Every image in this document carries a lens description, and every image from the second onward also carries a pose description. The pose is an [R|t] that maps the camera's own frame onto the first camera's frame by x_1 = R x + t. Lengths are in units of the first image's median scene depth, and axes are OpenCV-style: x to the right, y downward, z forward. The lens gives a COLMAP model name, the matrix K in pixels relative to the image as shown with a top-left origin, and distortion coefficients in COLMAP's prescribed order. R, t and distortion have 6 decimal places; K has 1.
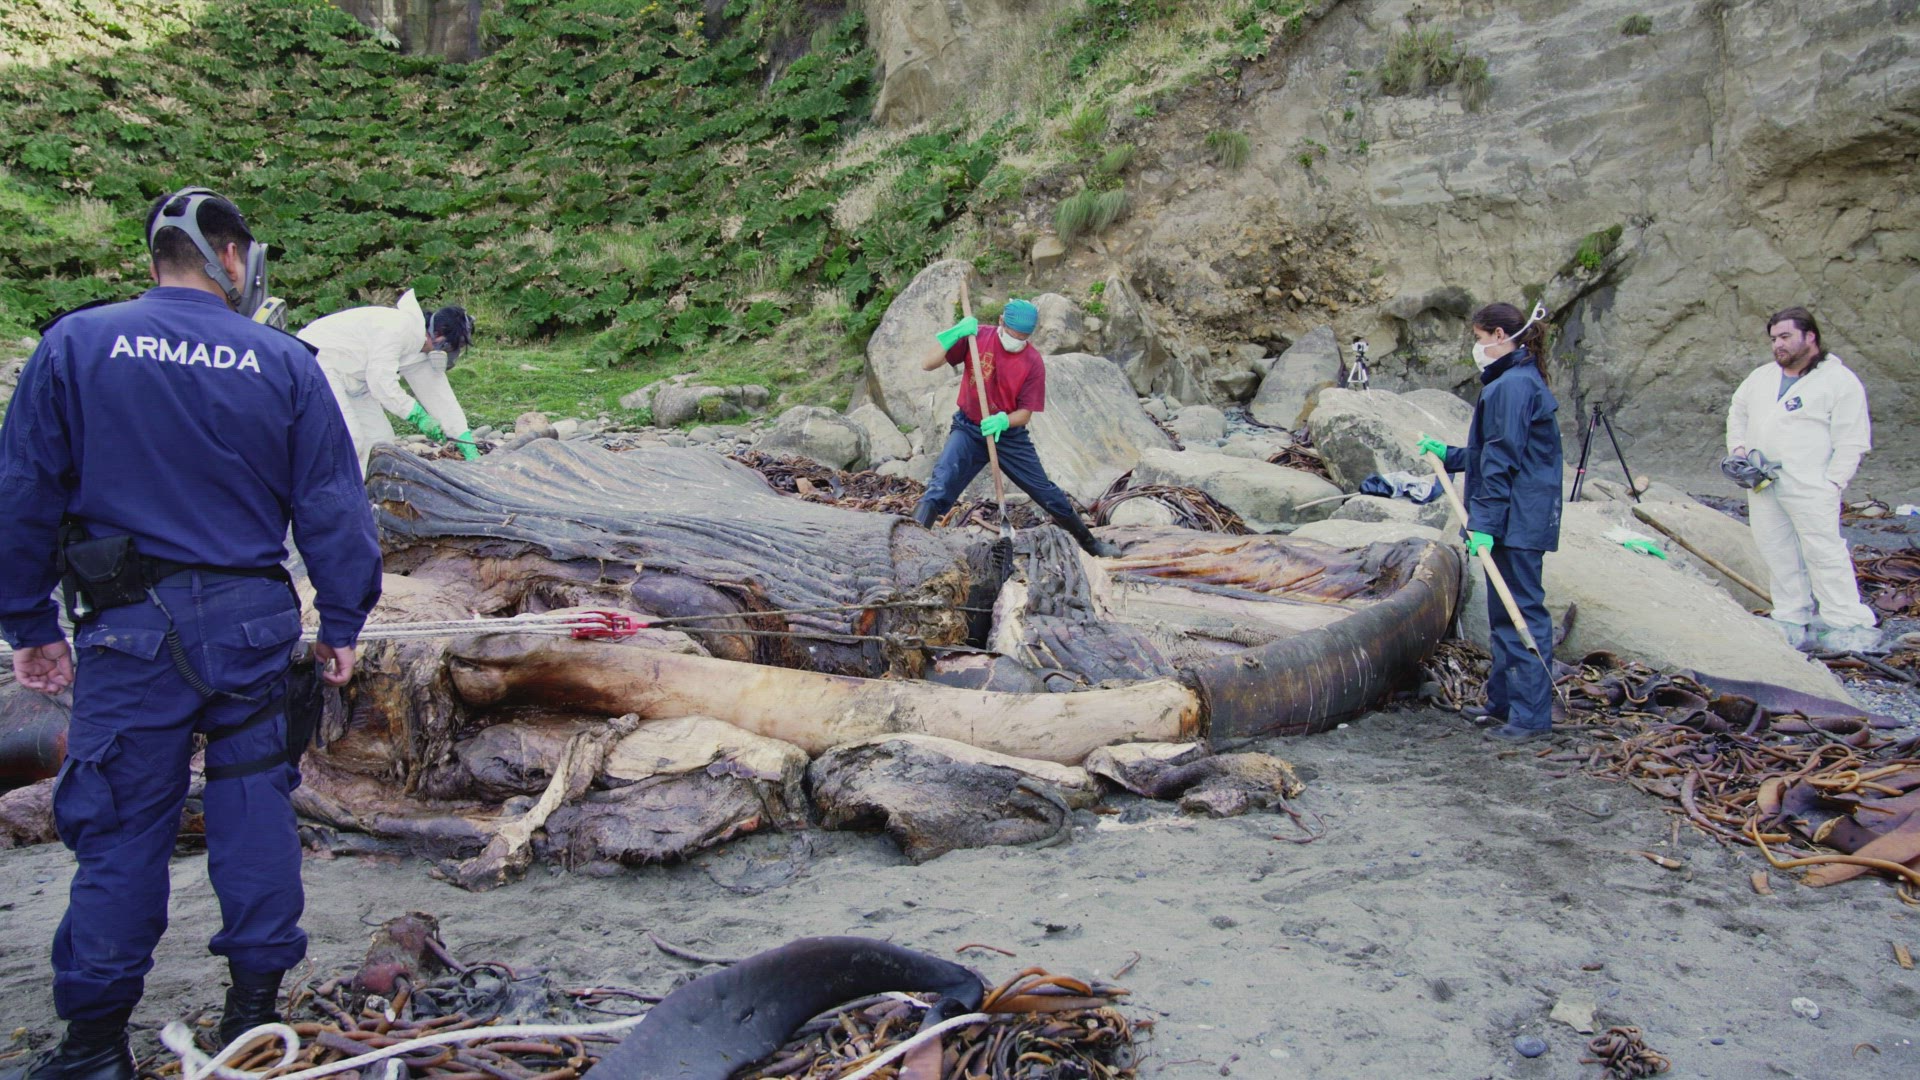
lens RADIAL K [[1395.6, 0, 954.5], [0, 1395.6, 531.1], [0, 0, 1]] dist [-0.130047, 0.099422]
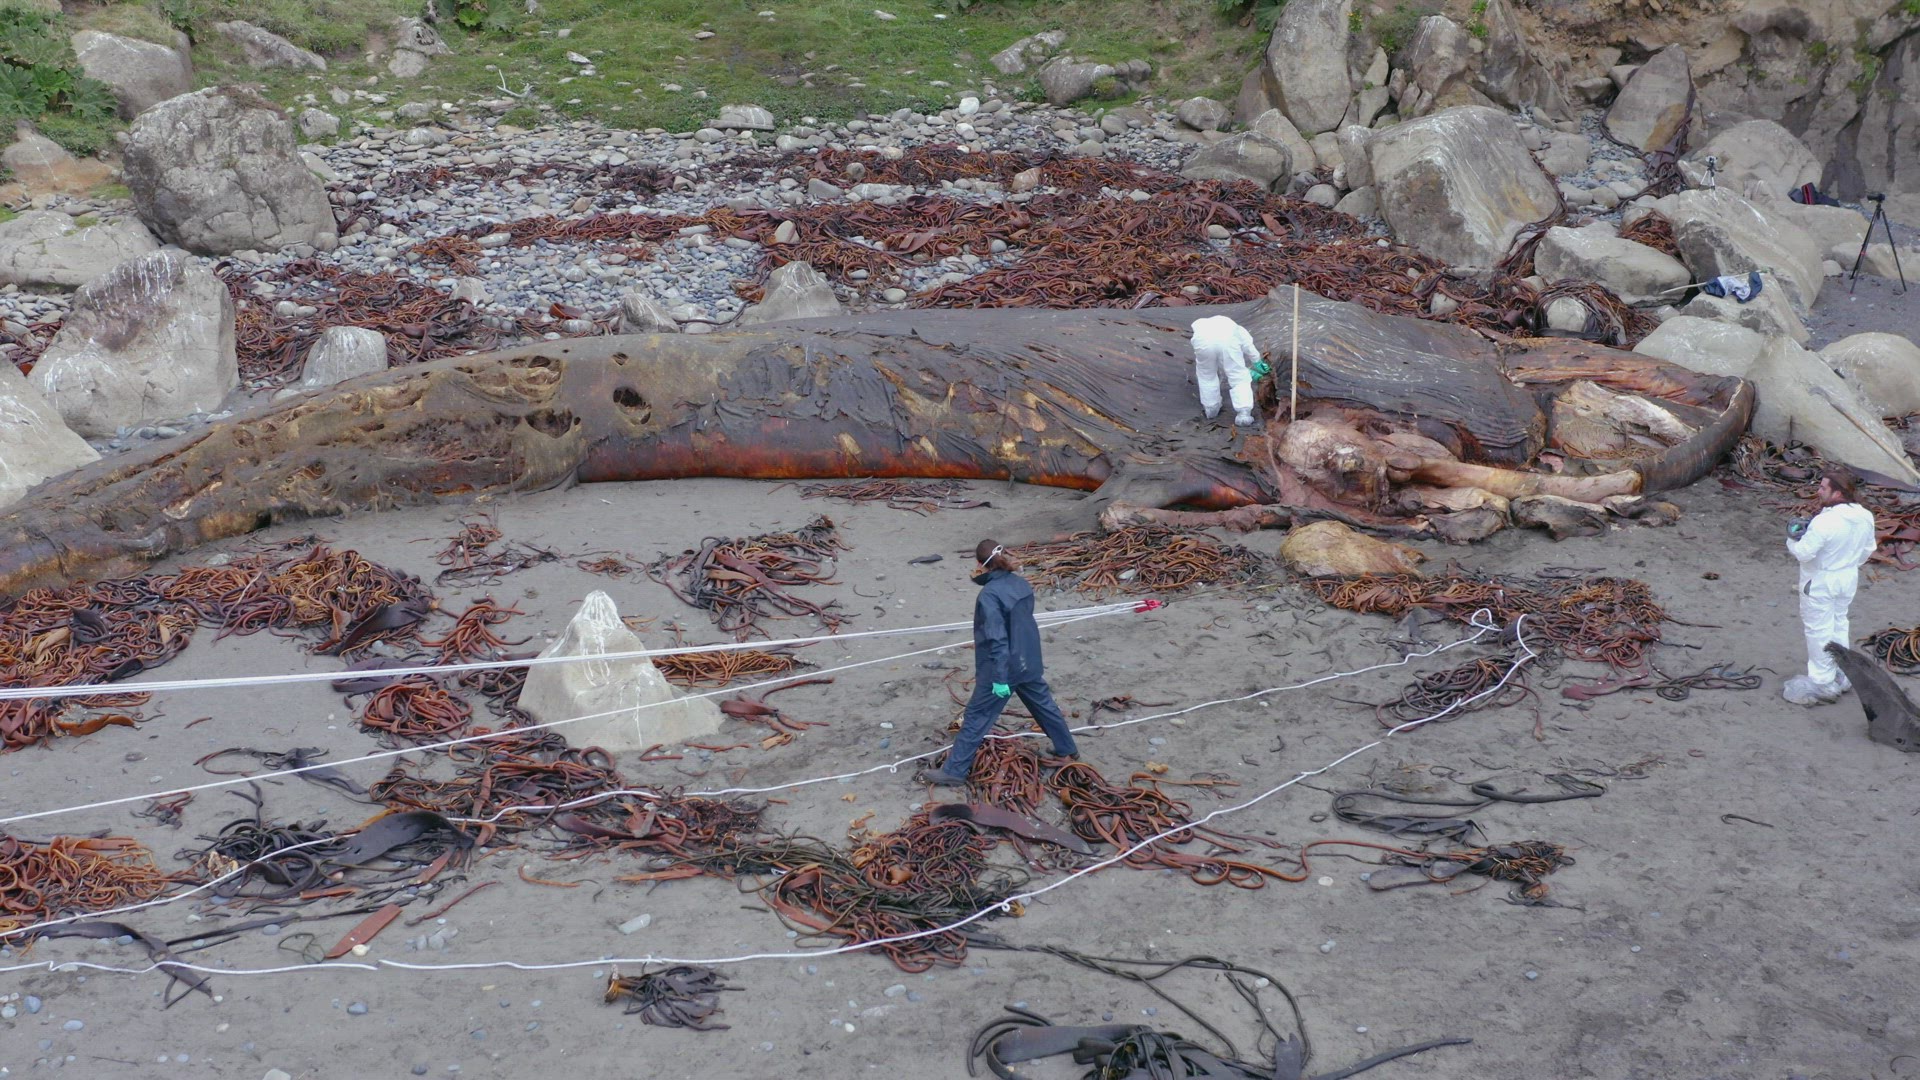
lens RADIAL K [[2176.3, 0, 980.2], [0, 2176.3, 534.7], [0, 0, 1]] dist [-0.181398, -0.003595]
pose [[0.999647, 0.022491, -0.014126, -0.247836], [-0.017960, 0.964264, 0.264332, -0.200764], [0.019566, -0.263985, 0.964328, -0.717467]]
